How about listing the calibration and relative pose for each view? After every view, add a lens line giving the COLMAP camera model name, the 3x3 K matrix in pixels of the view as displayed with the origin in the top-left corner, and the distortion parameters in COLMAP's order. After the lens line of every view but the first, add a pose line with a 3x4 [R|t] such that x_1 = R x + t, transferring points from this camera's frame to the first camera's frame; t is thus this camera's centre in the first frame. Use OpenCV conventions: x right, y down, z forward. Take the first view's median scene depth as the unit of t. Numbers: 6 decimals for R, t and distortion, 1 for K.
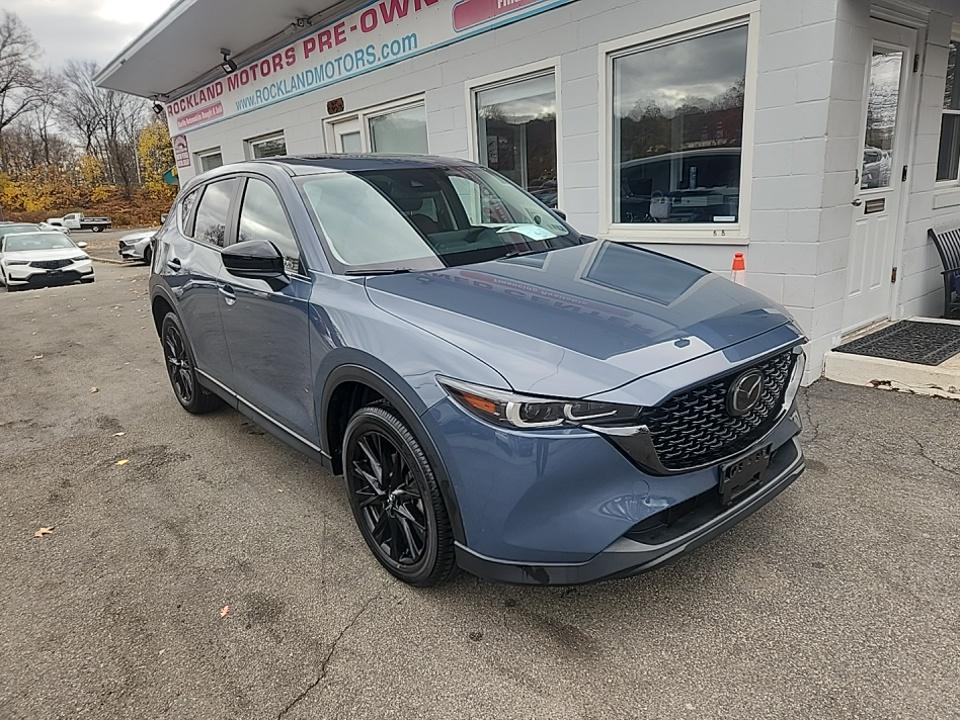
lens RADIAL K [[666.8, 0, 491.6], [0, 666.8, 356.1], [0, 0, 1]] dist [0.084442, -0.066177]
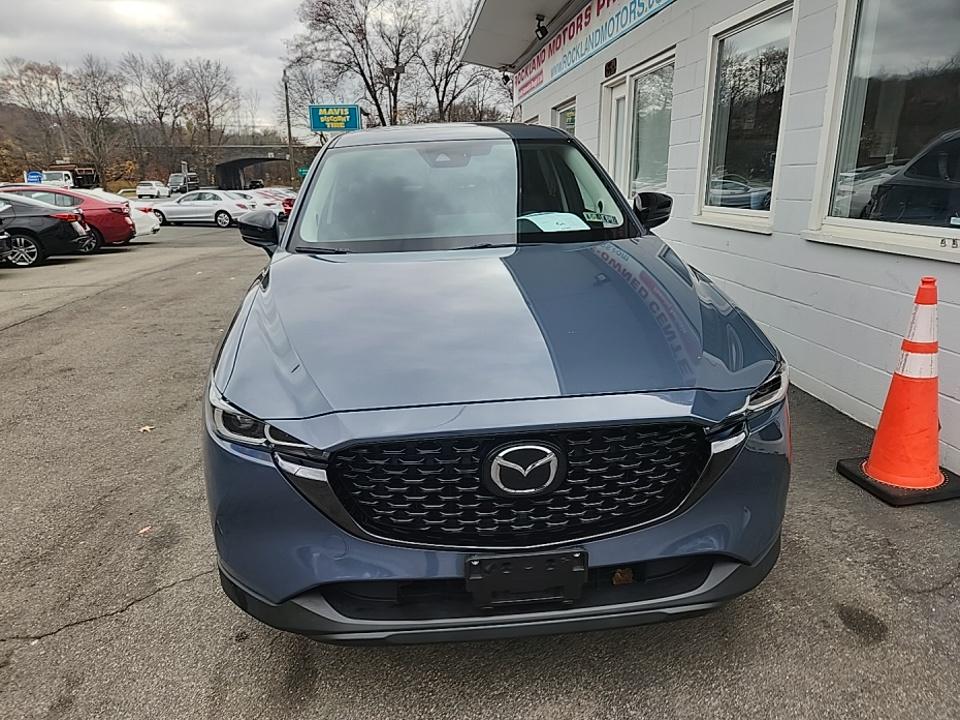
lens RADIAL K [[684.9, 0, 478.3], [0, 684.9, 383.2], [0, 0, 1]] dist [0.041455, -0.000284]
pose [[0.808136, 0.205332, -0.552046, 0.238162], [-0.163987, 0.978645, 0.123945, -0.039164], [0.565707, -0.009636, 0.824550, 0.124335]]
